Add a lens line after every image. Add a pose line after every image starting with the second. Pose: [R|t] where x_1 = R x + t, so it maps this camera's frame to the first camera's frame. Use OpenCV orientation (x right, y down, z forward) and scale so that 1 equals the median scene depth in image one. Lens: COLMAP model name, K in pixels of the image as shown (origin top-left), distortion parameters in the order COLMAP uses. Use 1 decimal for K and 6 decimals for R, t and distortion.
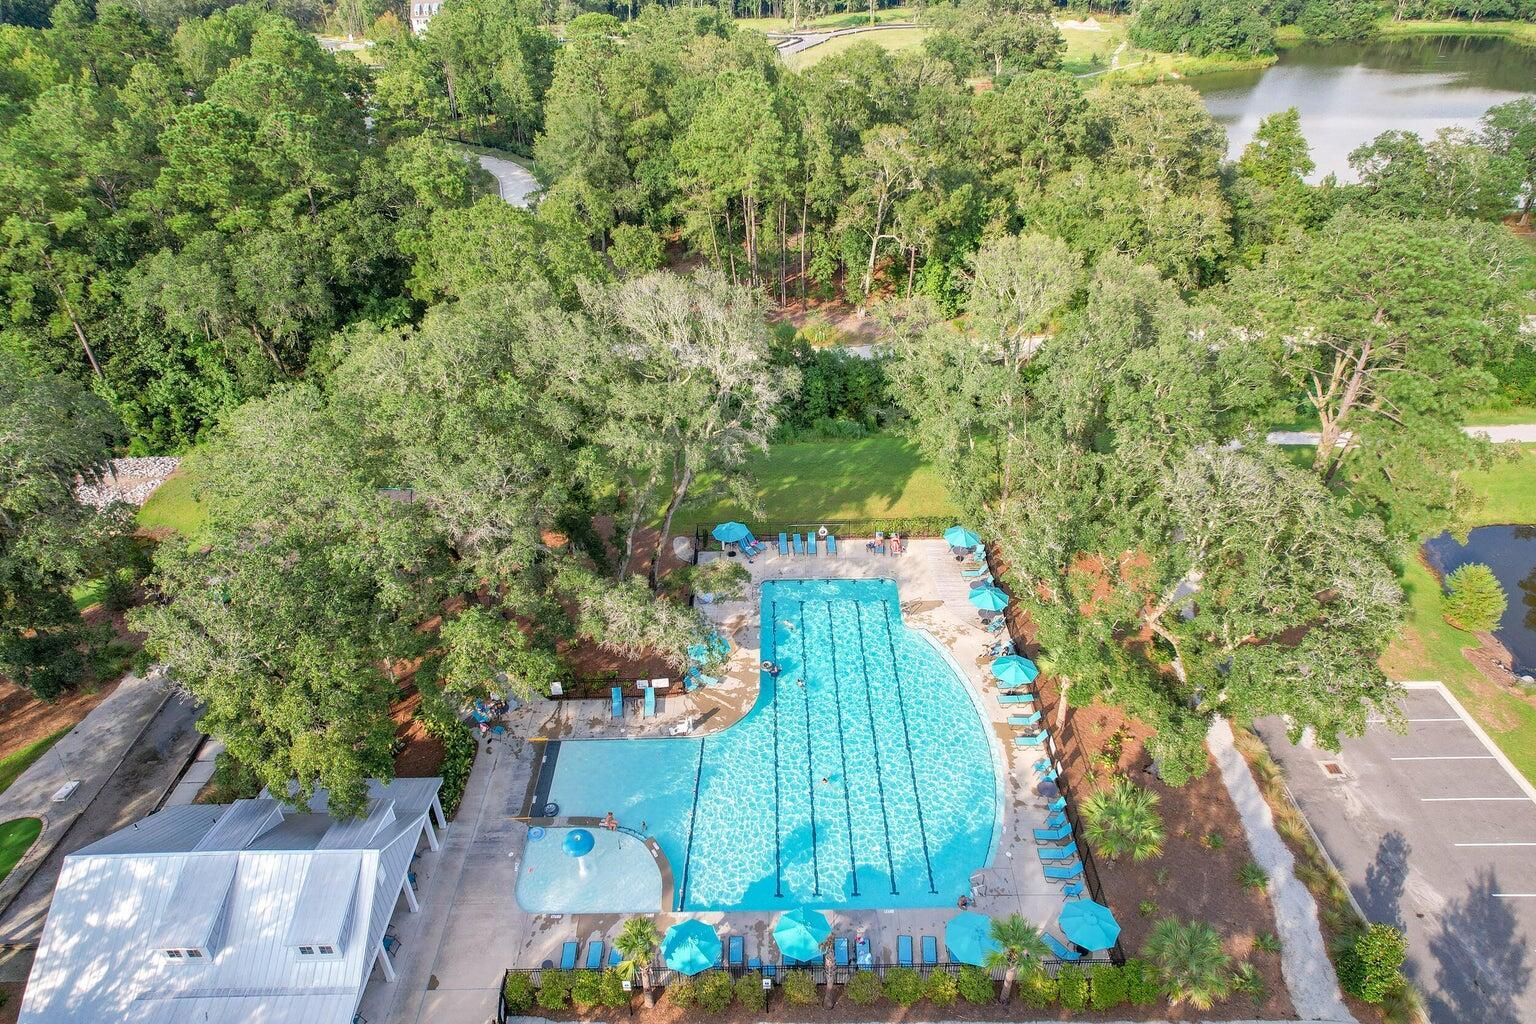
lens RADIAL K [[971.8, 0, 768.0], [0, 971.8, 512.0], [0, 0, 1]] dist [-0.005309, -0.000311]
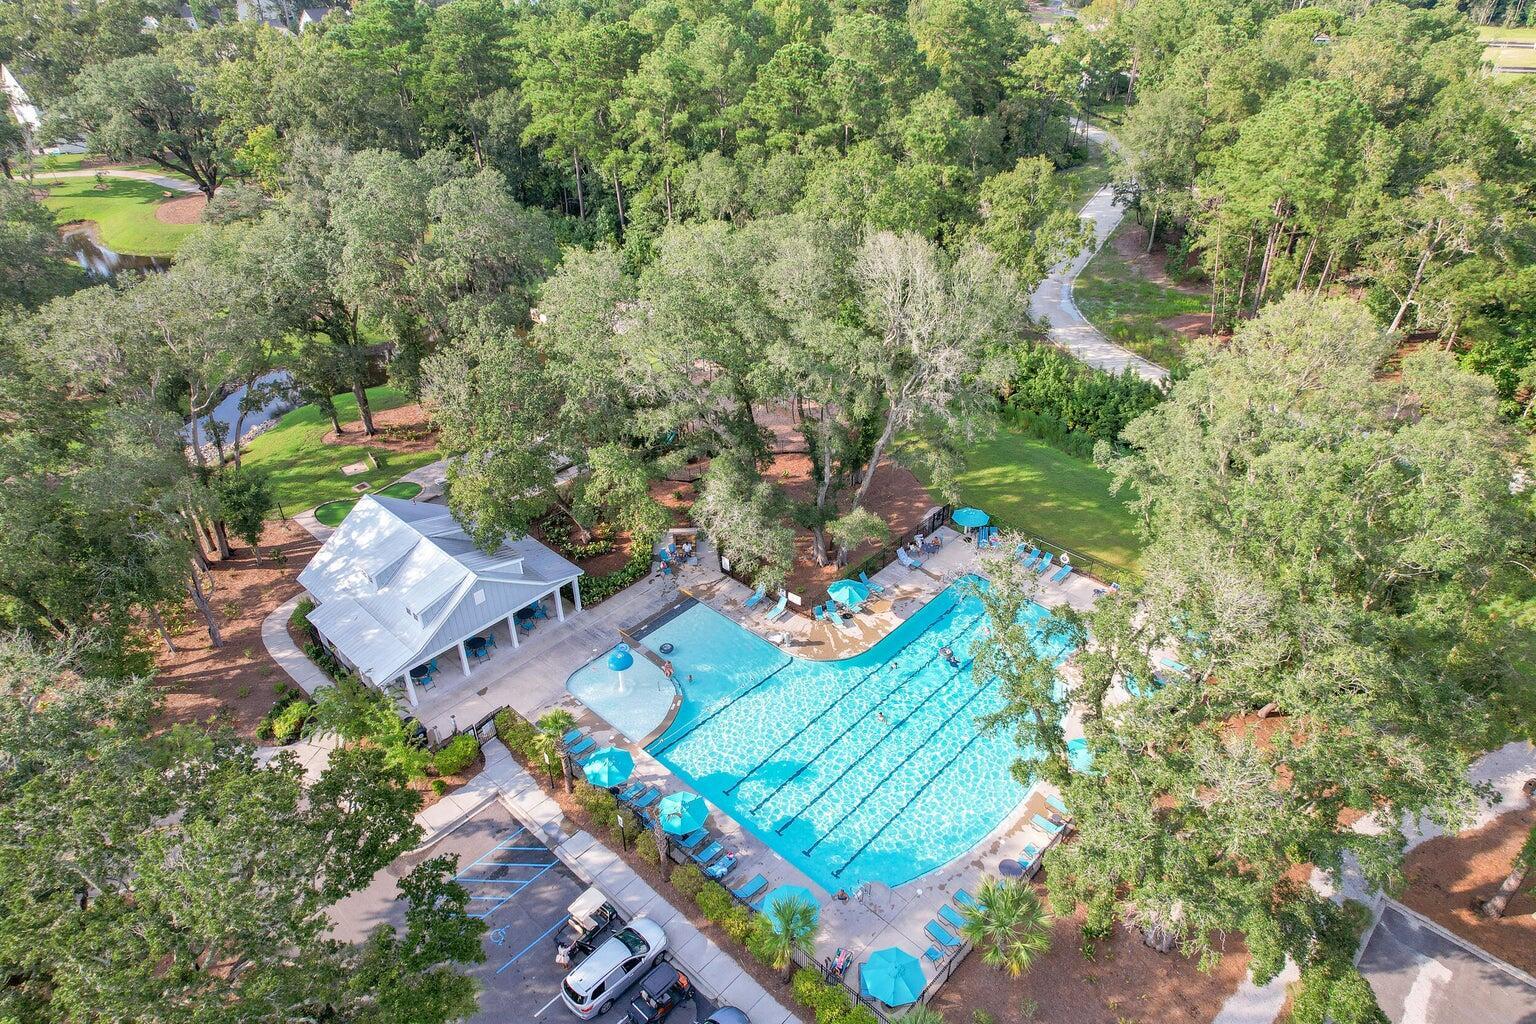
lens RADIAL K [[971.8, 0, 768.0], [0, 971.8, 512.0], [0, 0, 1]] dist [-0.005309, -0.000311]
pose [[0.729194, 0.383703, -0.566612, 0.446841], [-0.379651, 0.915731, 0.131535, -0.043783], [0.569334, 0.119201, 0.813418, 0.090686]]
